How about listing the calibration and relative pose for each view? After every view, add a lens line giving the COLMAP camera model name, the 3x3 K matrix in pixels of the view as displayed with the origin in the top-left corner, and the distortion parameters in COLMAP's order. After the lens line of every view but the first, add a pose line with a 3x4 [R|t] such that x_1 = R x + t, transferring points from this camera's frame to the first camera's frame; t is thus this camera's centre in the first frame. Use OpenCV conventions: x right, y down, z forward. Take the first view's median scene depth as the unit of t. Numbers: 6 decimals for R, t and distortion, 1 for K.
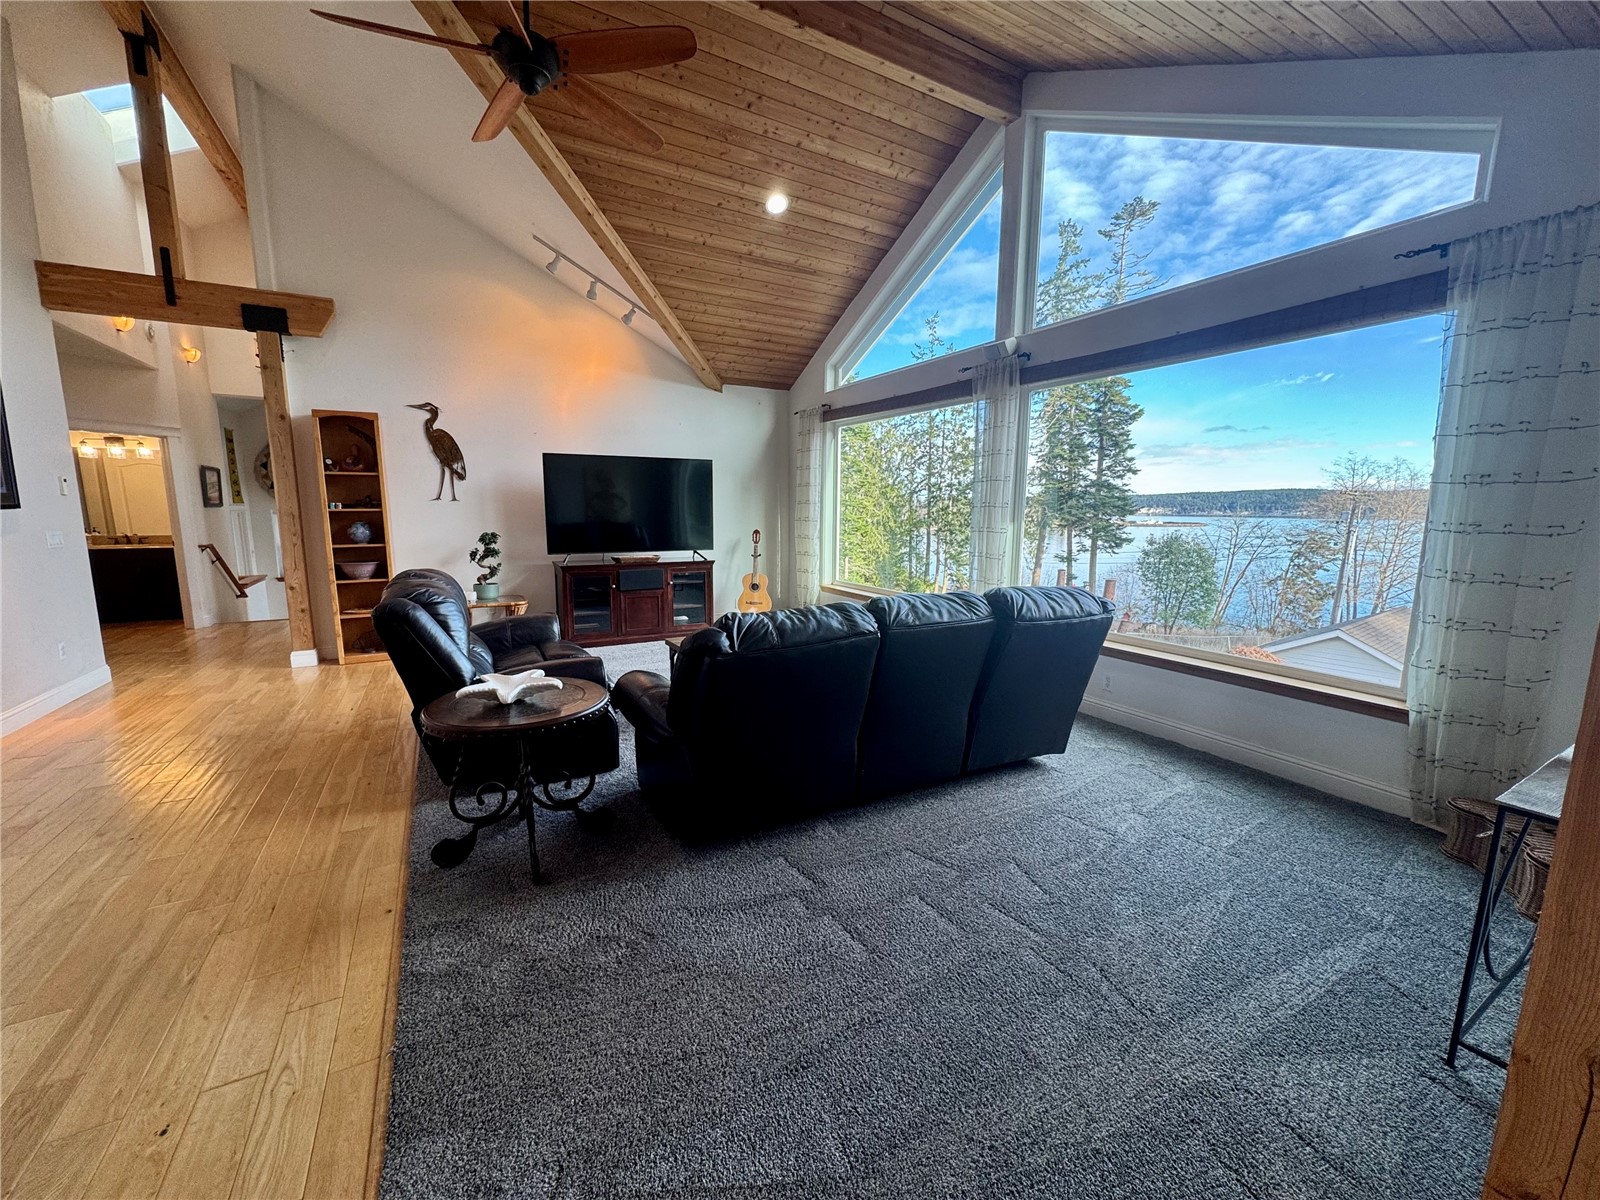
lens RADIAL K [[635.1, 0, 800.0], [0, 635.1, 600.0], [0, 0, 1]] dist [-0.002618, -0.000282]
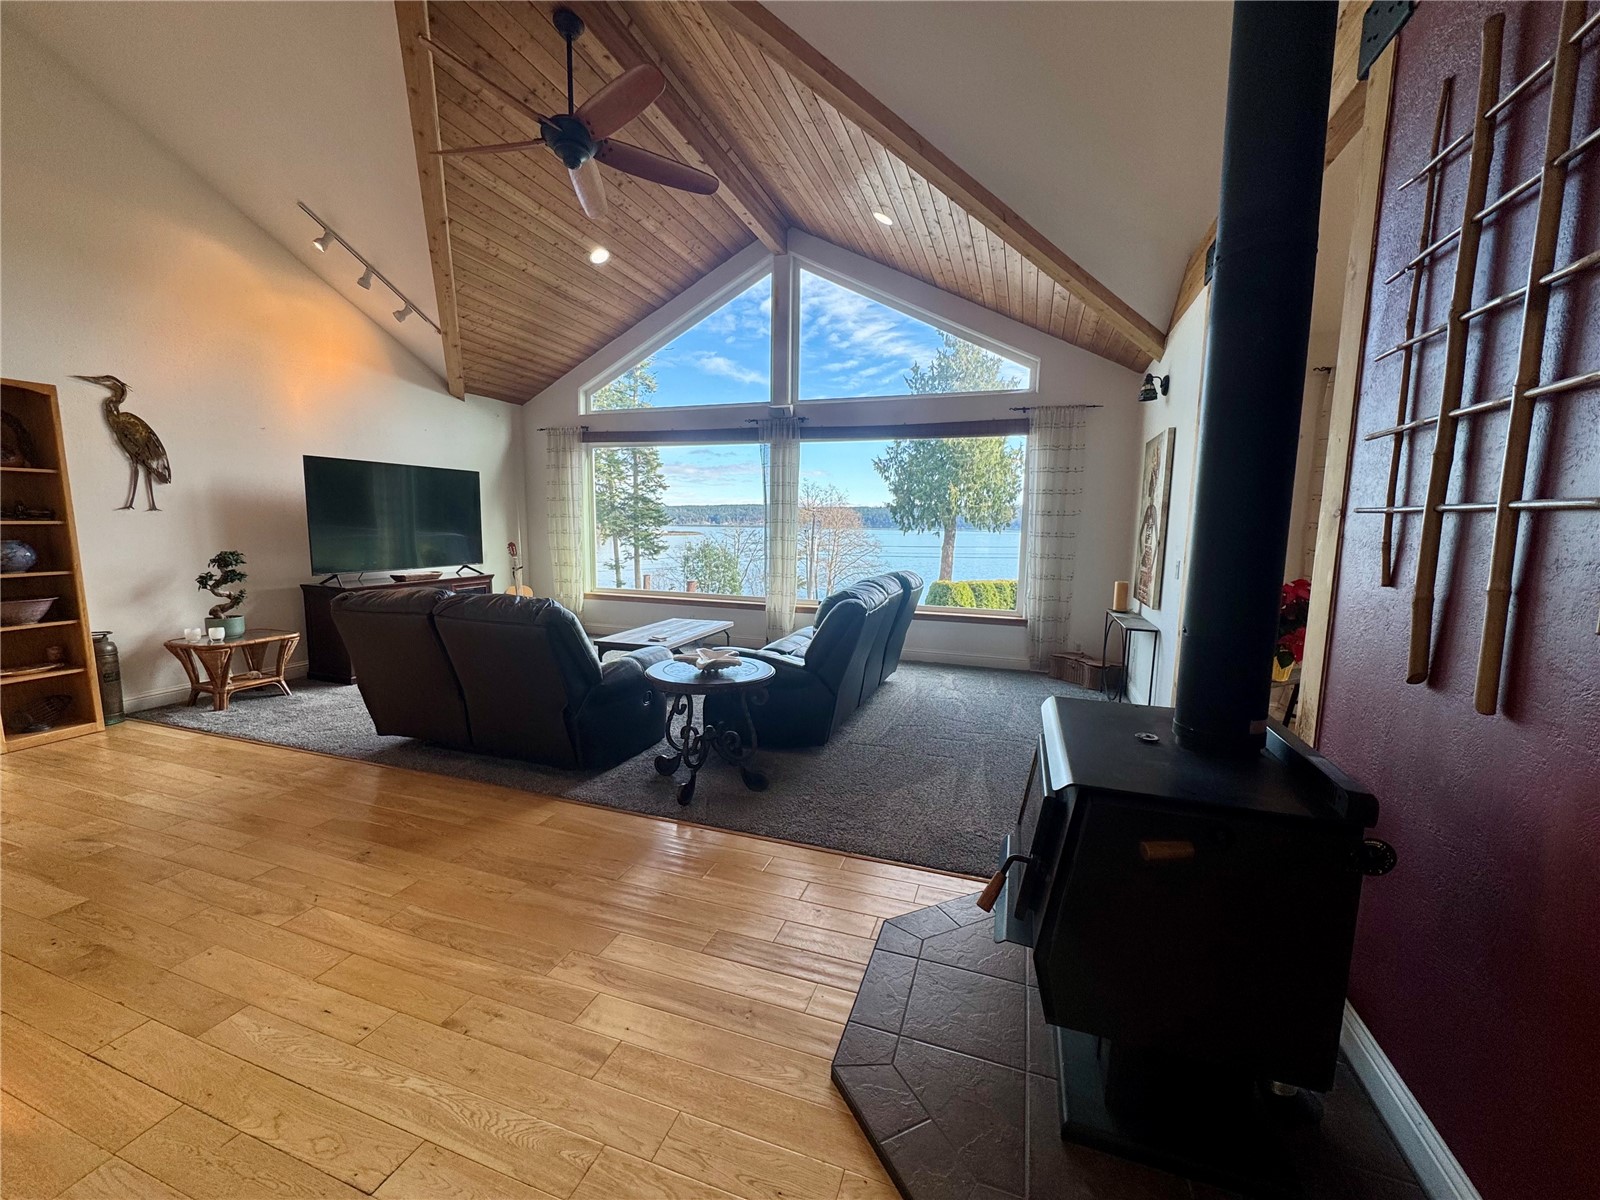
lens RADIAL K [[635.1, 0, 800.0], [0, 635.1, 600.0], [0, 0, 1]] dist [-0.002618, -0.000282]
pose [[0.749591, -0.076605, 0.657454, -0.421742], [0.086675, 0.996087, 0.017240, 0.001636], [-0.656202, 0.044062, 0.753298, -0.049872]]
